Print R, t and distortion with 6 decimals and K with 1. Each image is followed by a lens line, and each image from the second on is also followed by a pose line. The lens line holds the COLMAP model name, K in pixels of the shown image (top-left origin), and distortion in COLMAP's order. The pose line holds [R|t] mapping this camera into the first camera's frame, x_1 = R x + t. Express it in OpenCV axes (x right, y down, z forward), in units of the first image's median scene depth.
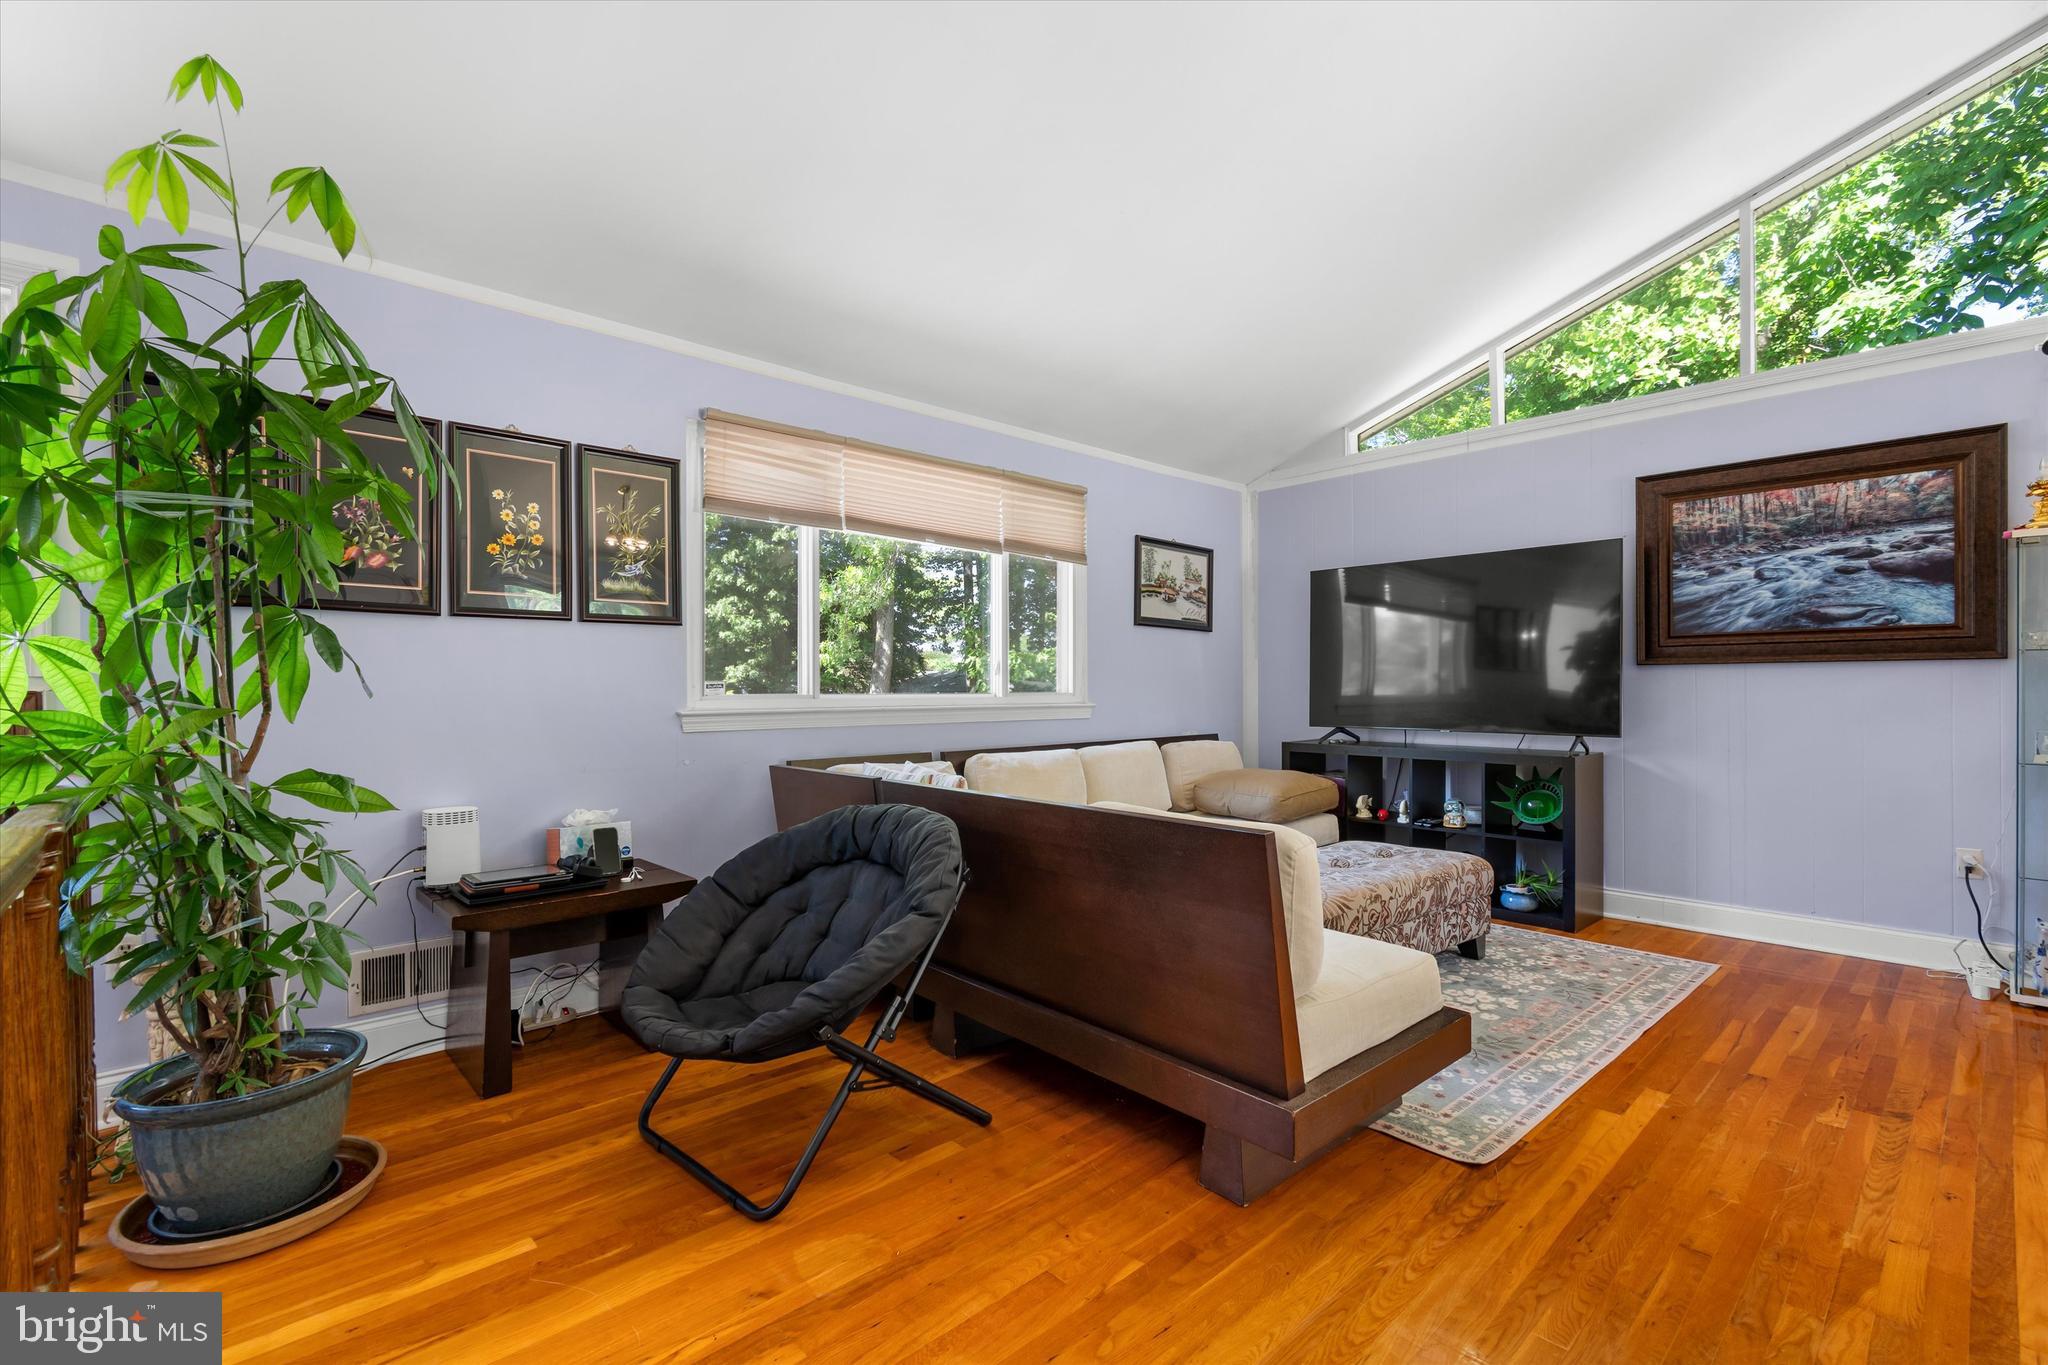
lens RADIAL K [[916.2, 0, 1036.7], [0, 916.2, 699.7], [0, 0, 1]] dist [0.005482, -0.002254]
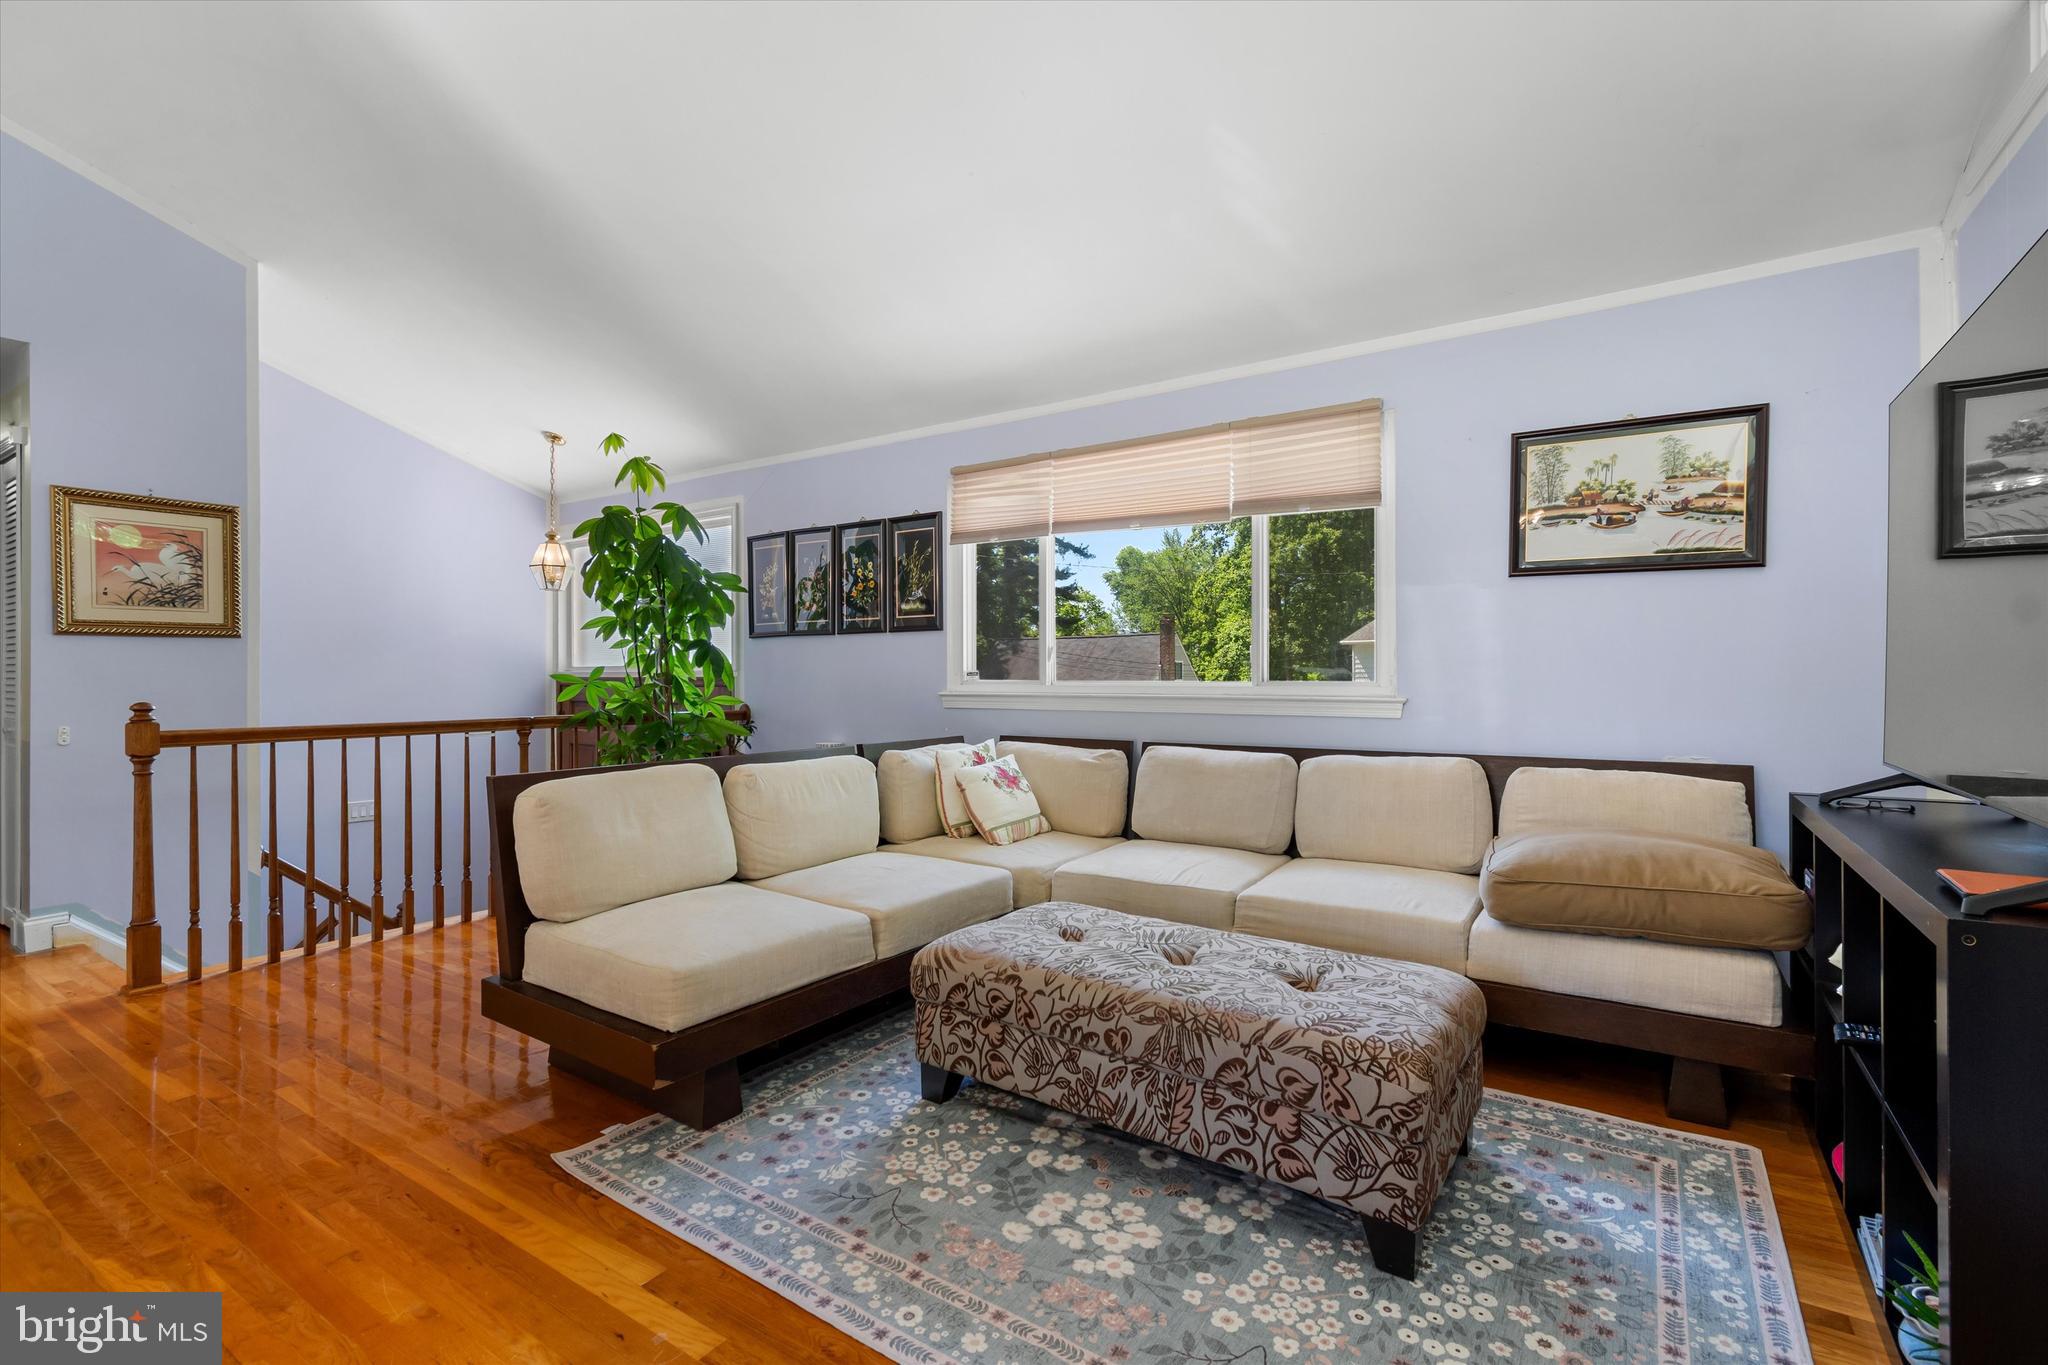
lens RADIAL K [[916.2, 0, 1018.6], [0, 916.2, 684.2], [0, 0, 1]] dist [0.005482, -0.002254]
pose [[0.225509, 0.009654, -0.974193, 0.871745], [-0.014065, 0.999879, 0.006653, -0.008932], [0.974140, 0.012201, 0.225618, 0.706654]]
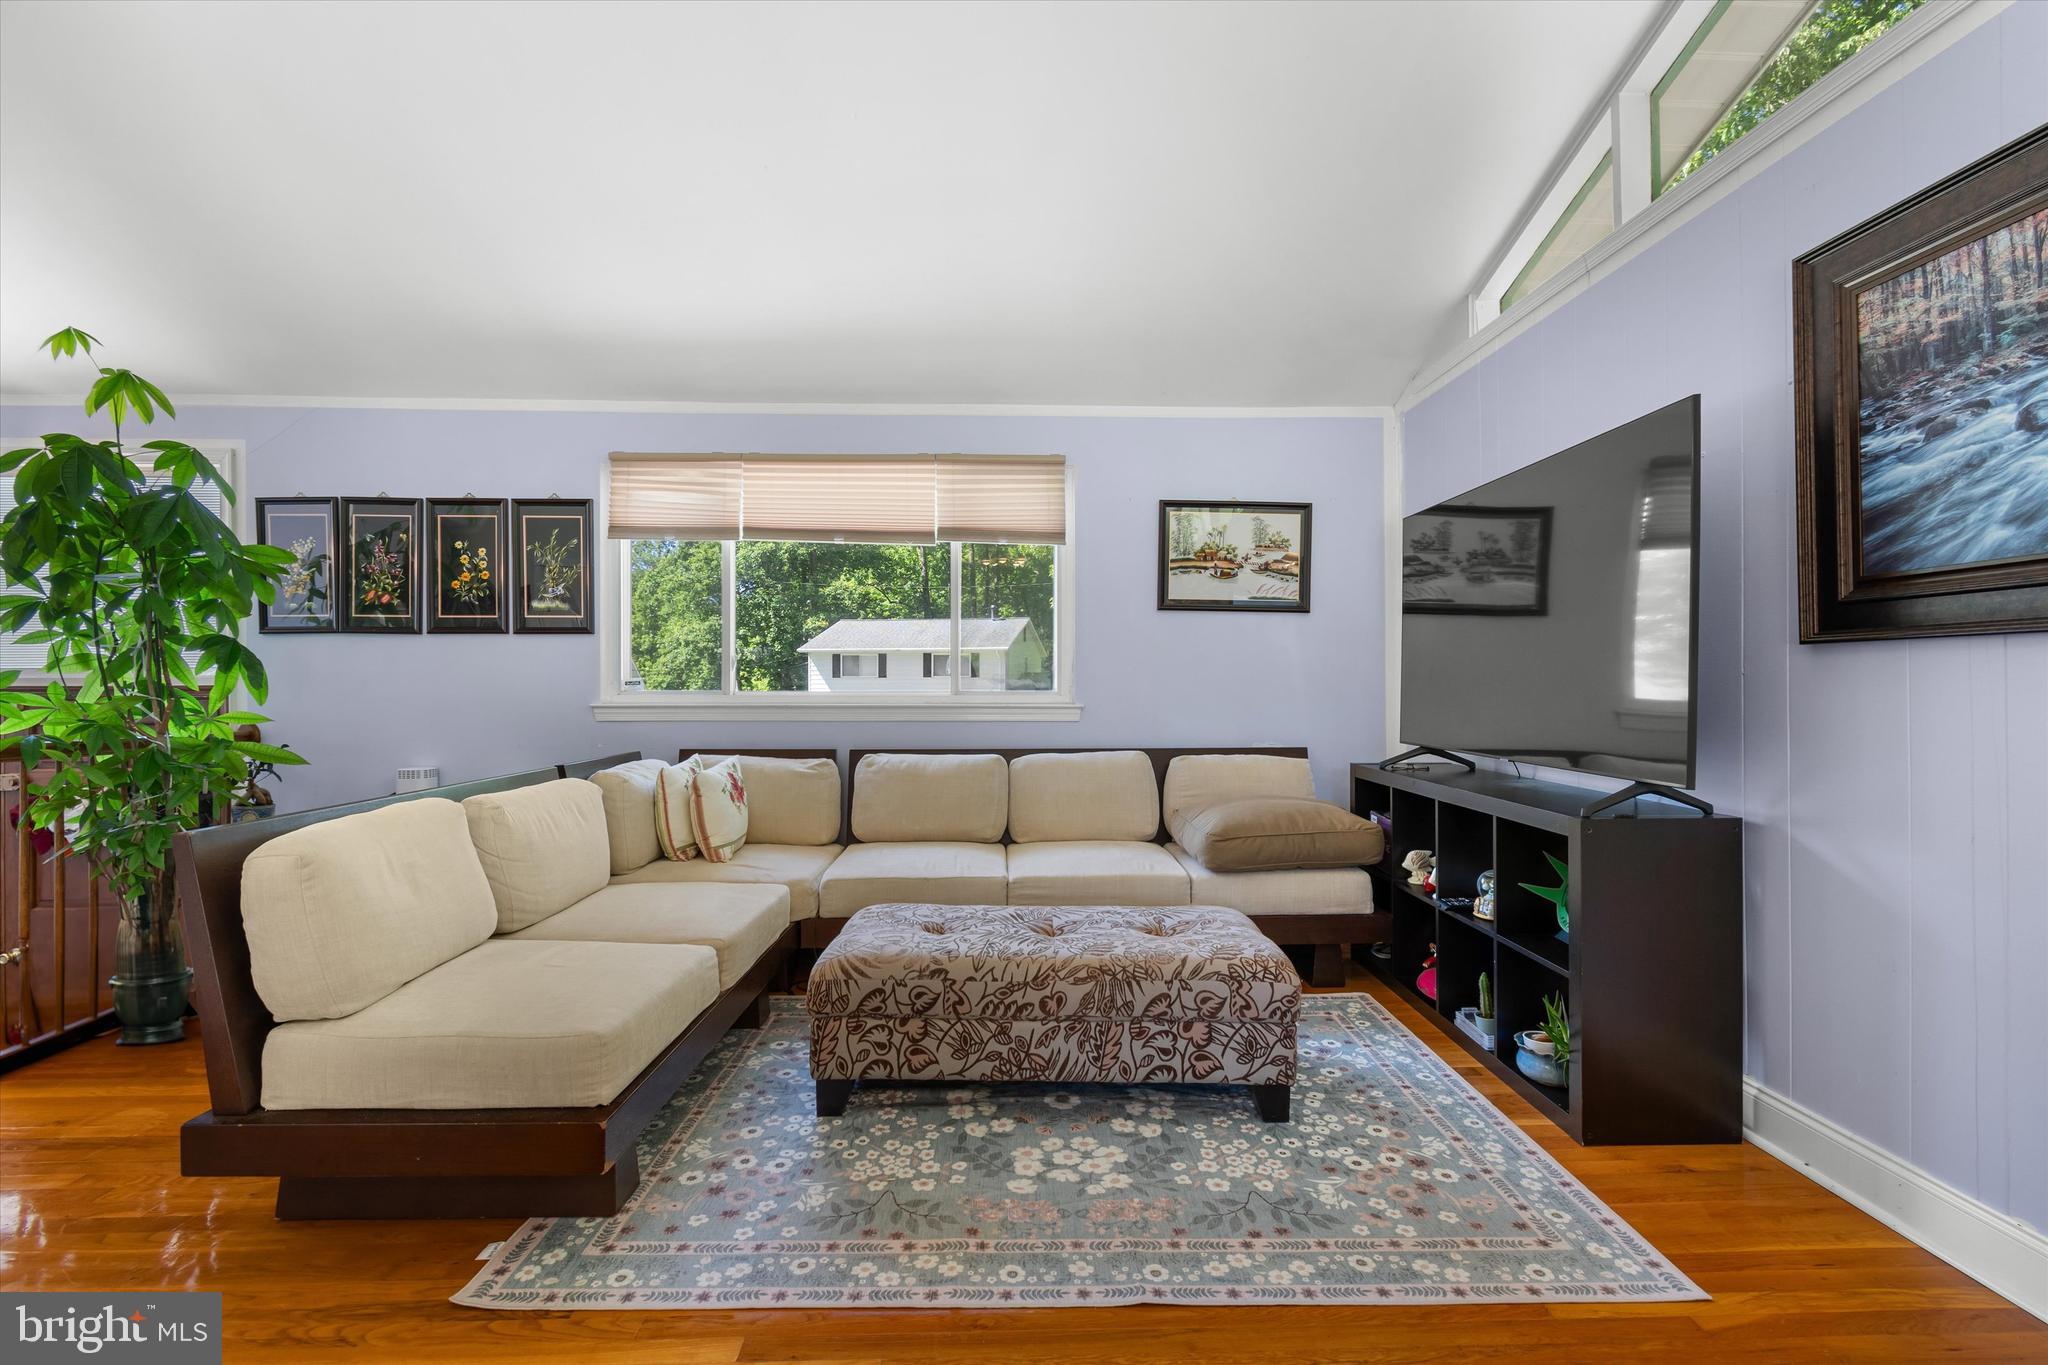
lens RADIAL K [[916.2, 0, 1031.5], [0, 916.2, 692.9], [0, 0, 1]] dist [0.005482, -0.002254]
pose [[0.747929, 0.009771, -0.663707, 0.764087], [-0.011823, 0.999929, 0.001398, -0.008976], [0.663673, 0.006801, 0.747992, 0.415513]]
